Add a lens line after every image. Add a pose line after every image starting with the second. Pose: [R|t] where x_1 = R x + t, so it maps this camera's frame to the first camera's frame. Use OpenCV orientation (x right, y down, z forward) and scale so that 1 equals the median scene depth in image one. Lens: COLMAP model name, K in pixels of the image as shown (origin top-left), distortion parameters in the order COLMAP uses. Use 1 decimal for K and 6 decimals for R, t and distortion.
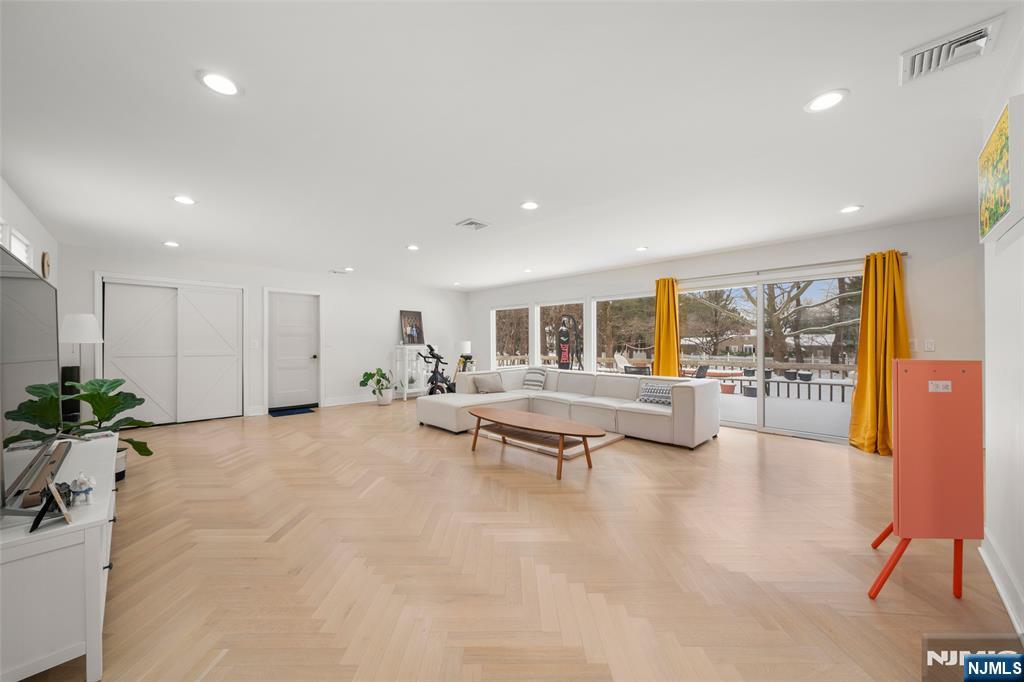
lens RADIAL K [[368.6, 0, 508.2], [0, 368.6, 341.6], [0, 0, 1]] dist [0.009288, -0.000022]
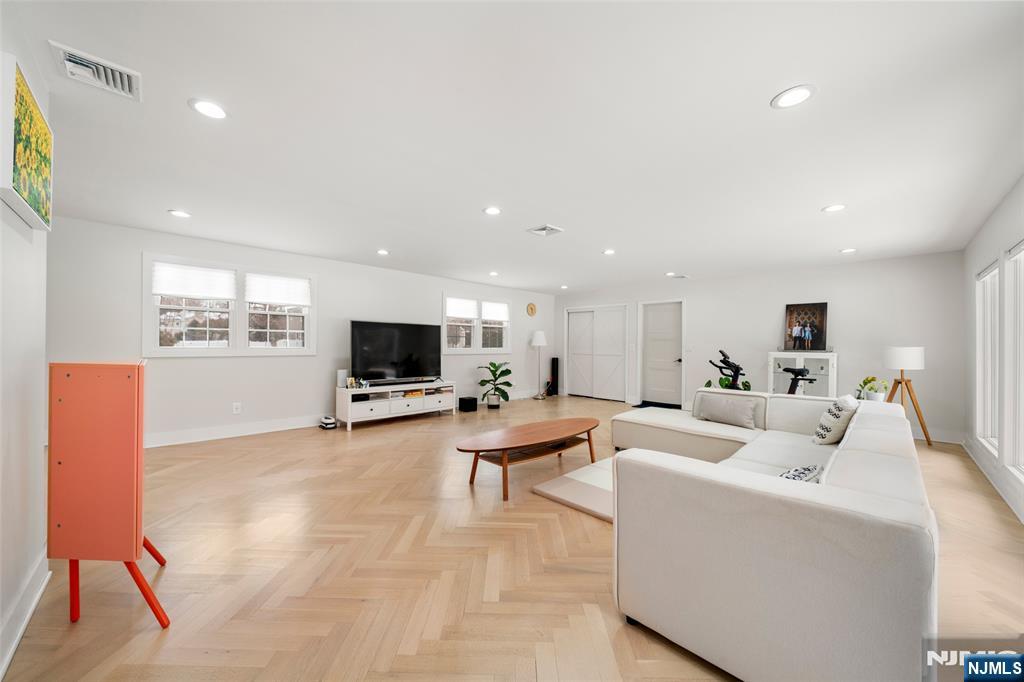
lens RADIAL K [[368.6, 0, 508.2], [0, 368.6, 341.6], [0, 0, 1]] dist [0.009288, -0.000022]
pose [[-0.009730, -0.006892, -0.999929, 0.557439], [-0.009302, 0.999934, -0.006801, -0.000302], [0.999909, 0.009236, -0.009794, 0.545271]]
